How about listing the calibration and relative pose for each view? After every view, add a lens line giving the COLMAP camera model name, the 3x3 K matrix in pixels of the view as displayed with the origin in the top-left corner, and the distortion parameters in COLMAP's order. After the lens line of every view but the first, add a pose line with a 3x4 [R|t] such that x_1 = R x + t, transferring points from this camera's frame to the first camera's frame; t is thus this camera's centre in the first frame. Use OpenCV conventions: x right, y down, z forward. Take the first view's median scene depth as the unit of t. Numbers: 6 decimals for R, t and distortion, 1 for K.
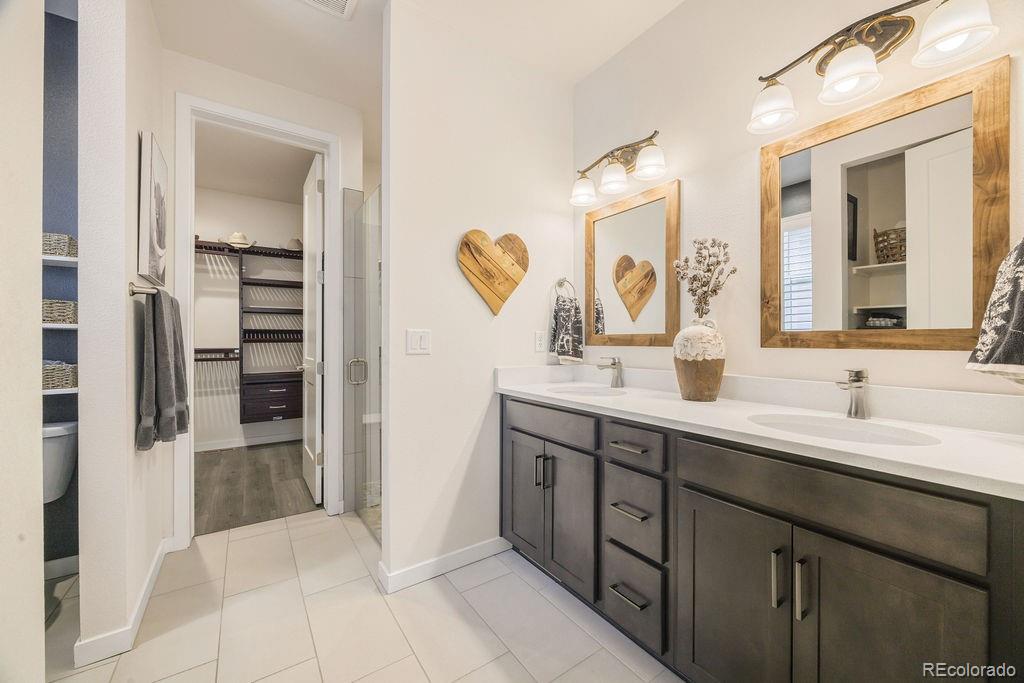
lens RADIAL K [[394.5, 0, 501.3], [0, 394.5, 338.5], [0, 0, 1]] dist [-0.002412, -0.000026]
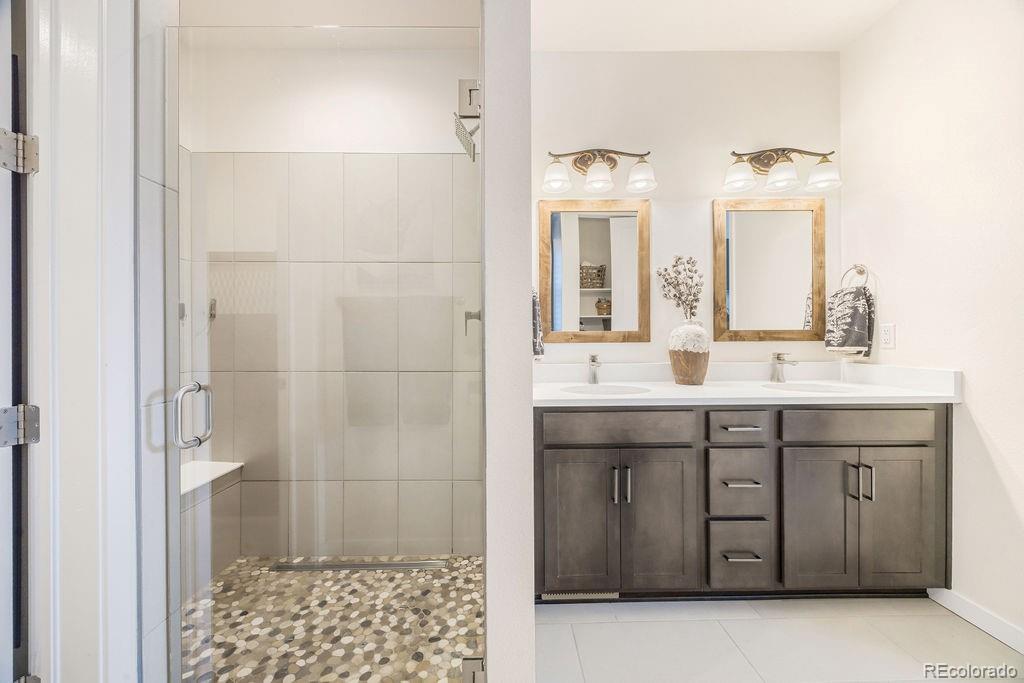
lens RADIAL K [[394.5, 0, 506.6], [0, 394.5, 338.8], [0, 0, 1]] dist [-0.002412, -0.000026]
pose [[0.540186, -0.002437, 0.841542, -0.951429], [0.001831, 0.999997, 0.001720, 0.009831], [-0.841544, 0.000611, 0.540189, 0.893279]]
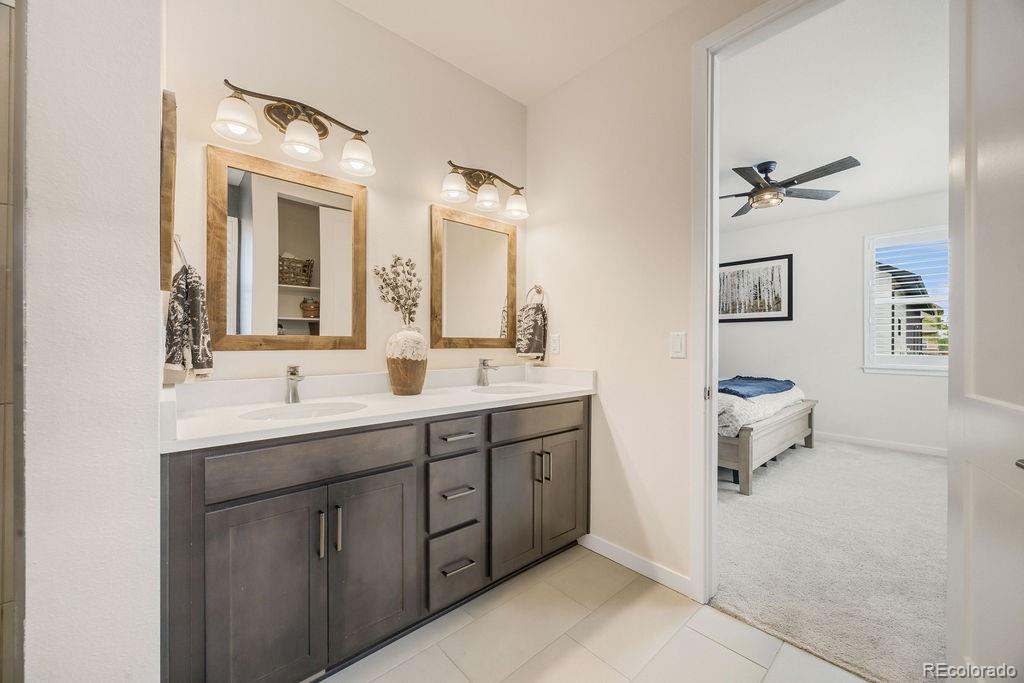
lens RADIAL K [[394.5, 0, 512.8], [0, 394.5, 343.4], [0, 0, 1]] dist [-0.002412, -0.000026]
pose [[-0.142580, 0.003525, 0.989777, -0.775678], [-0.005013, 0.999978, -0.004284, 0.009534], [-0.989771, -0.005572, -0.142559, 0.943708]]
